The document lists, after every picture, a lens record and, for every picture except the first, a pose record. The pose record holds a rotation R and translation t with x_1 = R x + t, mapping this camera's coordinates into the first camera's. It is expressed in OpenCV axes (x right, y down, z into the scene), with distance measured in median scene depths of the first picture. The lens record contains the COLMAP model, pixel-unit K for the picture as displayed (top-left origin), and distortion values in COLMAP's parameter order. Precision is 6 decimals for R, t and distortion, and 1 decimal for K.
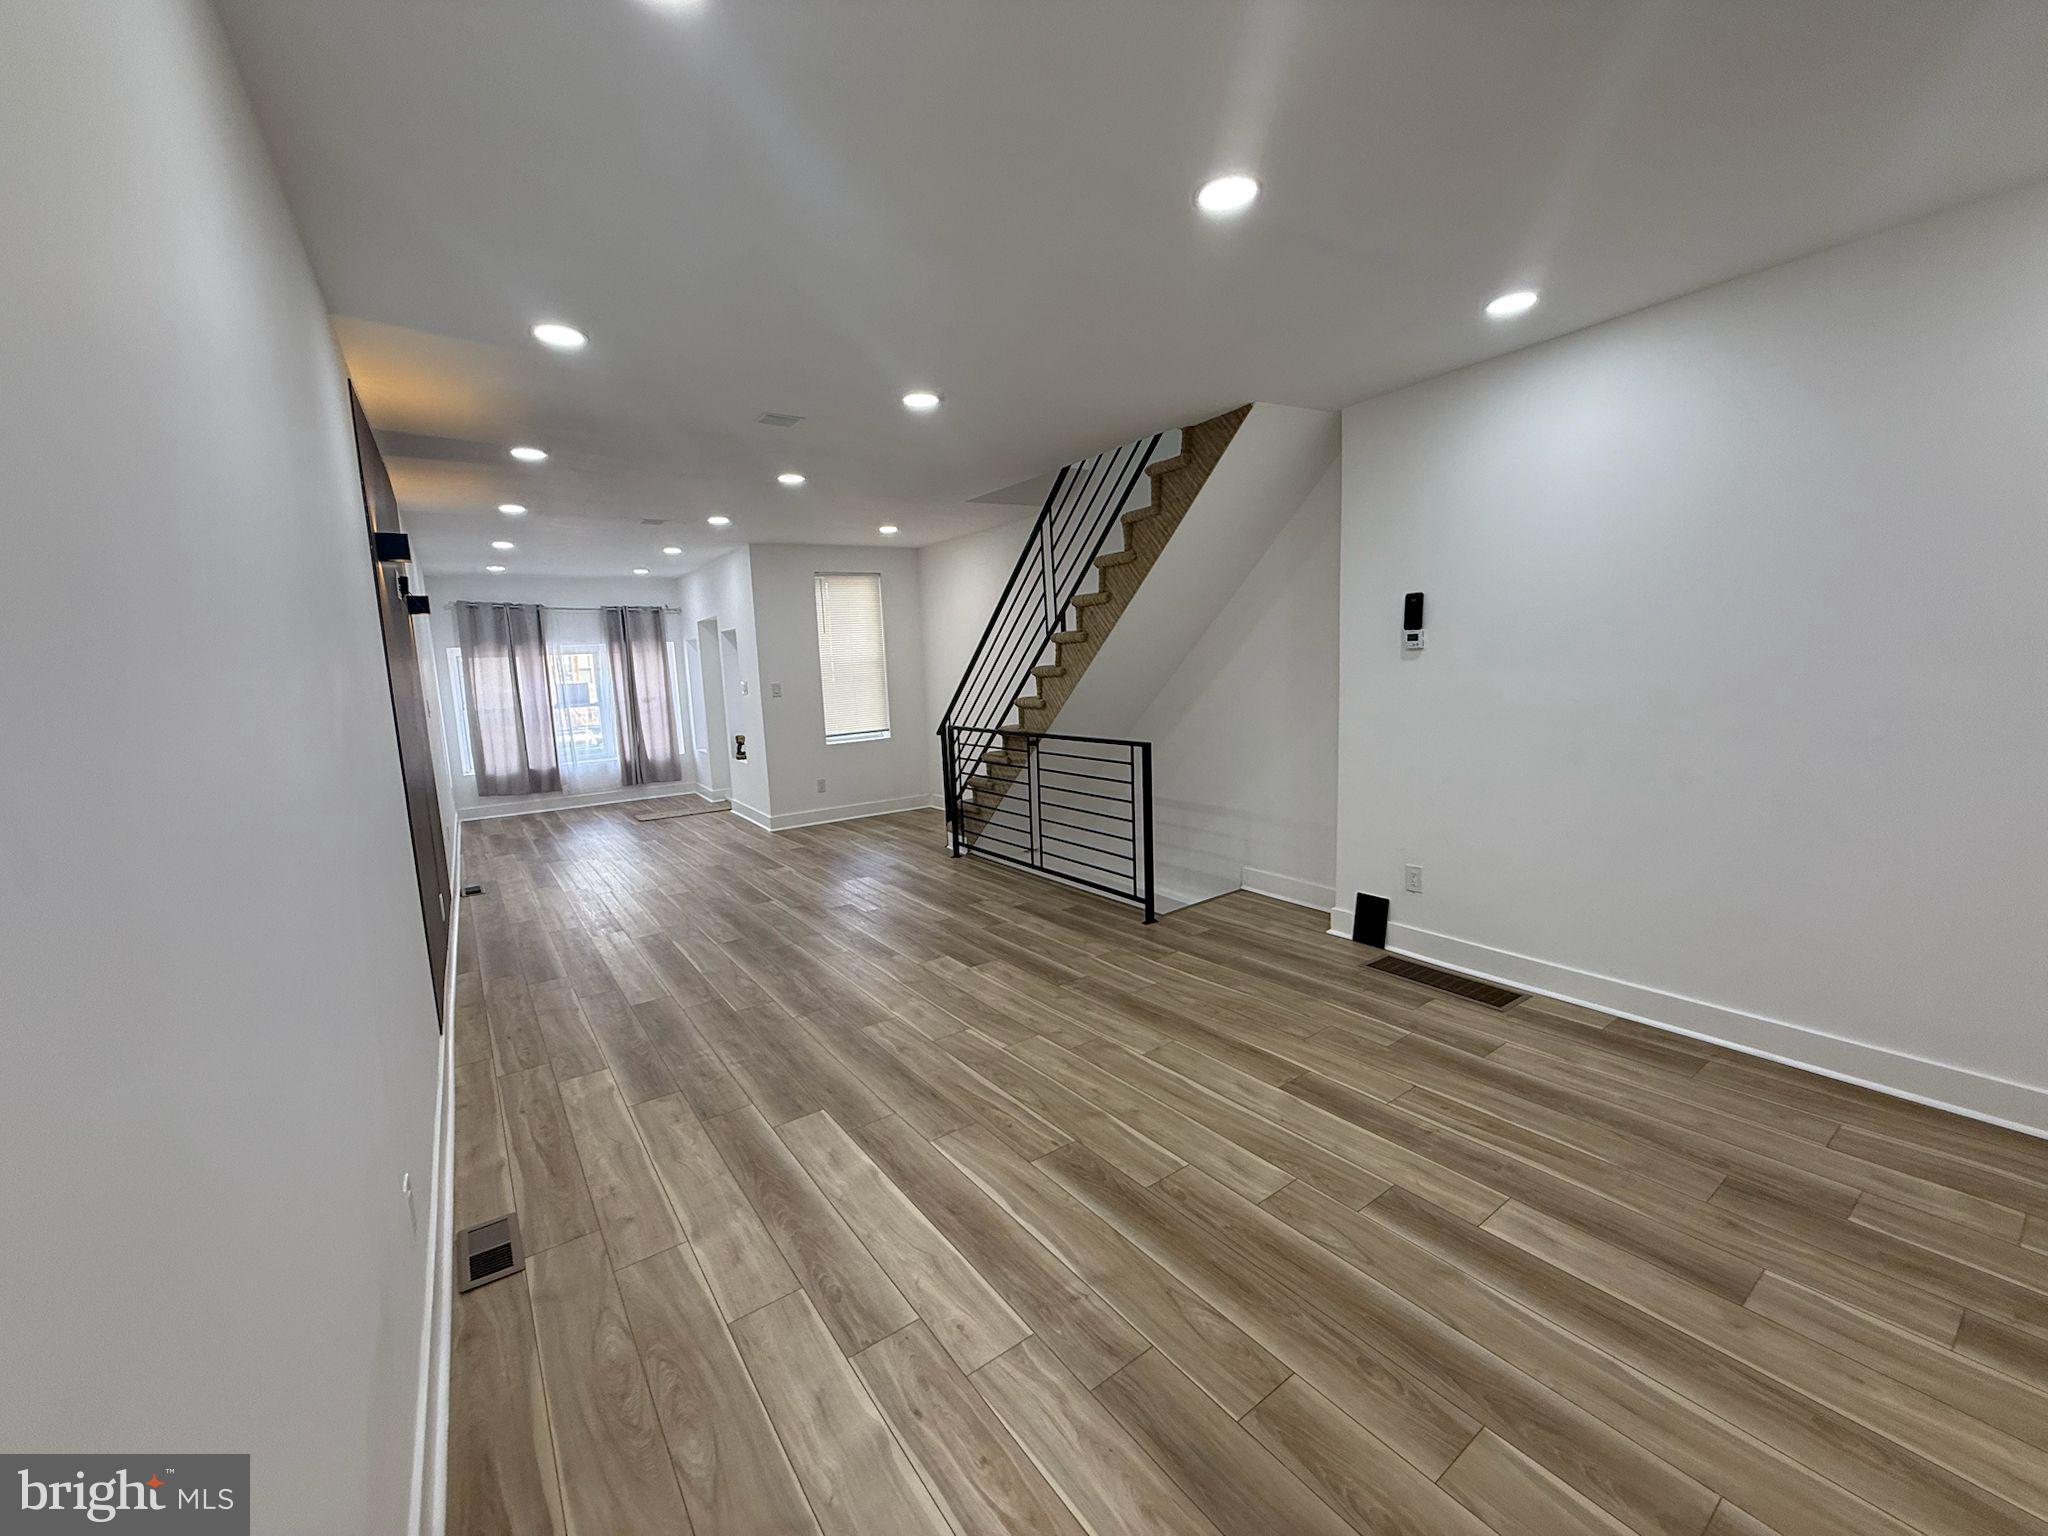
lens RADIAL K [[815.5, 0, 993.7], [0, 815.5, 744.2], [0, 0, 1]] dist [0.002122, -0.001128]
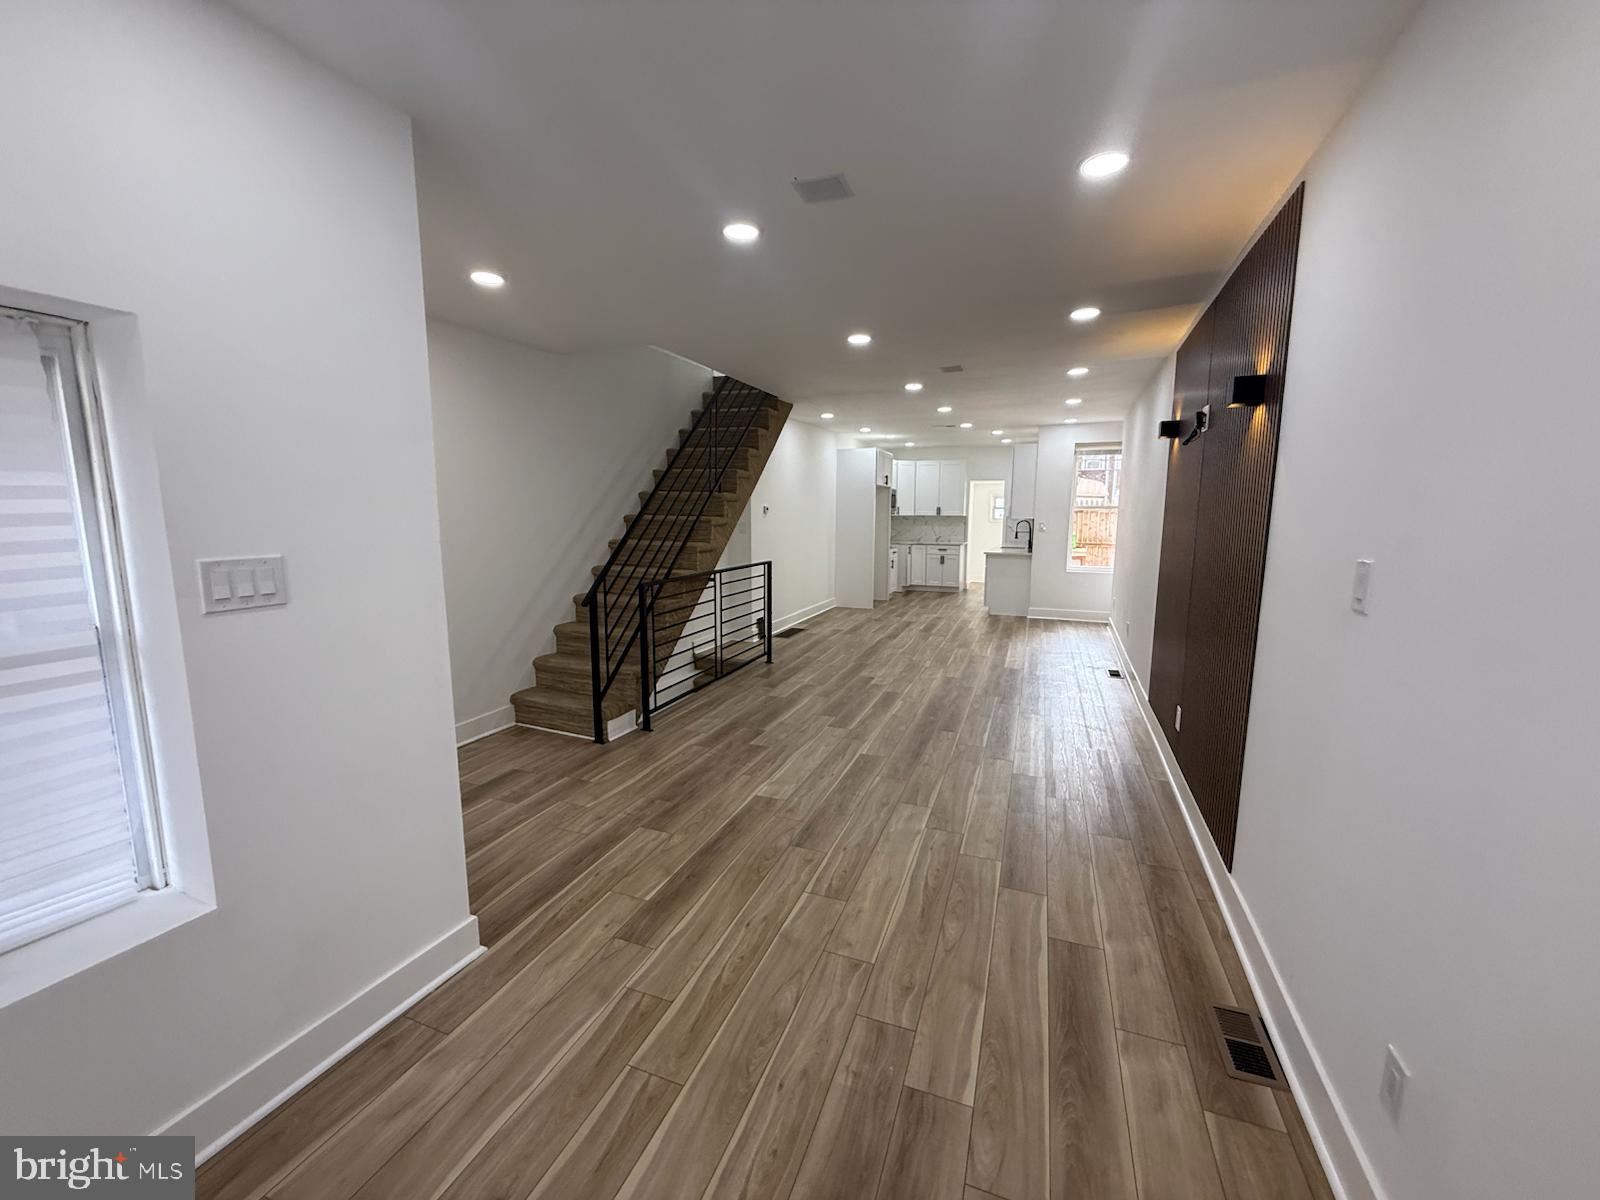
lens RADIAL K [[637.1, 0, 809.2], [0, 637.1, 602.1], [0, 0, 1]] dist [0.002122, -0.001128]
pose [[-0.585508, -0.076056, 0.807091, -0.873207], [0.104781, 0.980138, 0.168376, -0.122557], [-0.803867, 0.183153, -0.565909, 1.522489]]
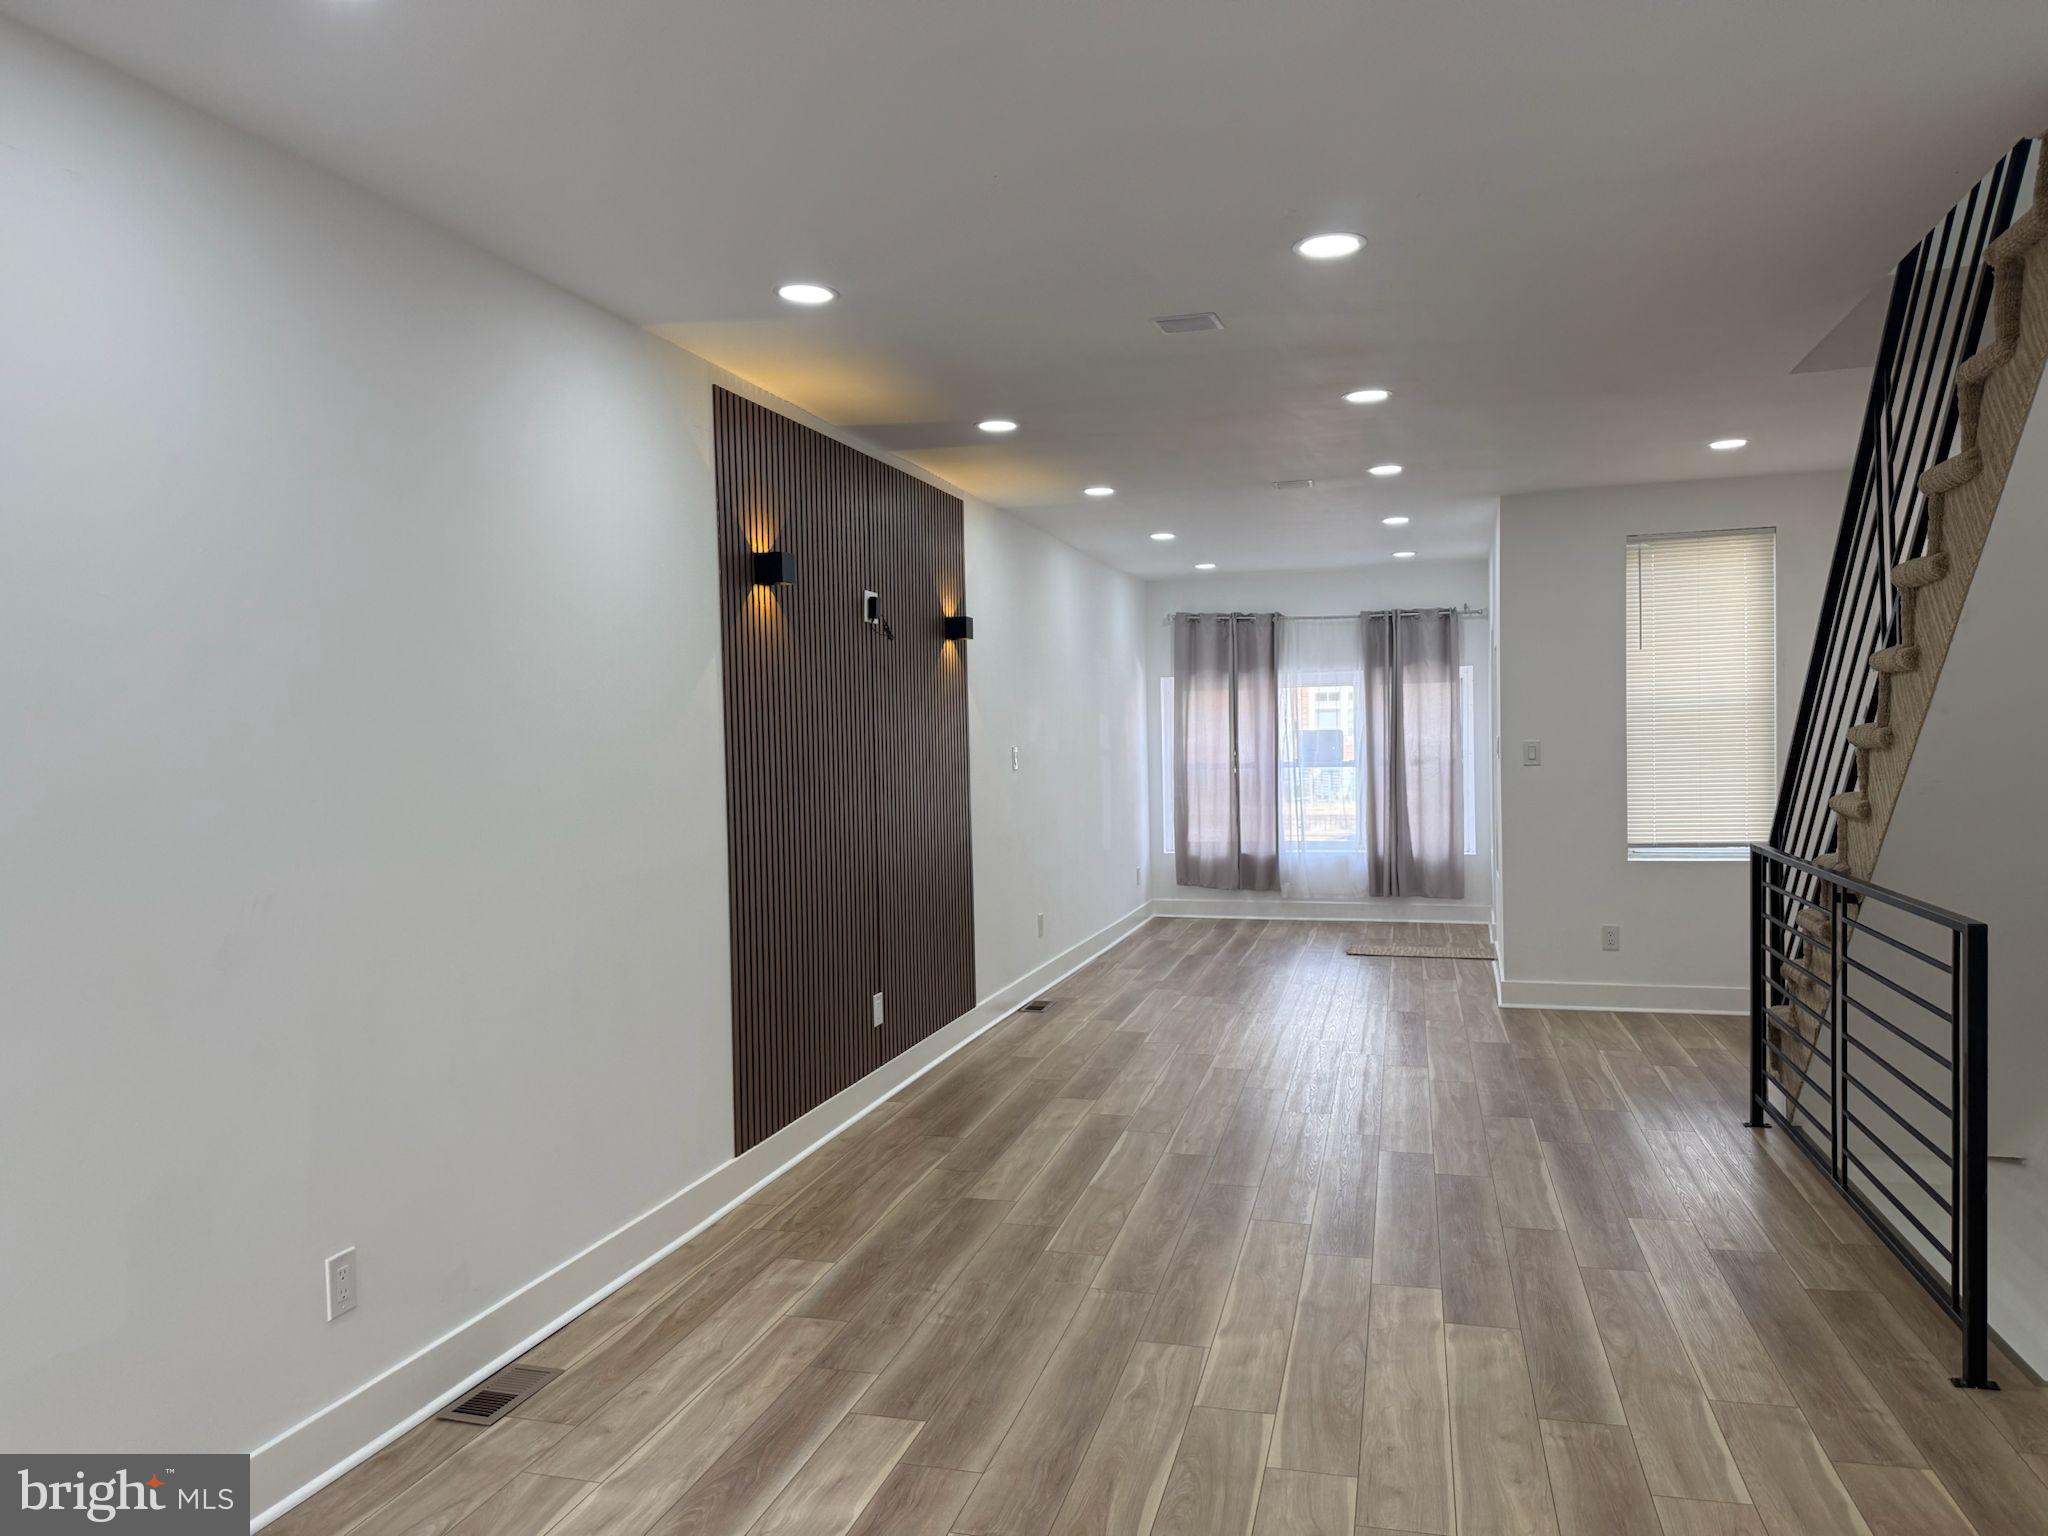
lens RADIAL K [[1394.8, 0, 1022.4], [0, 1394.8, 762.5], [0, 0, 1]] dist [0.016738, -0.017972]
pose [[0.650492, 0.046952, -0.758060, 0.350288], [-0.085249, 0.996294, -0.011445, -0.029698], [0.754713, 0.072069, 0.652084, 0.173100]]
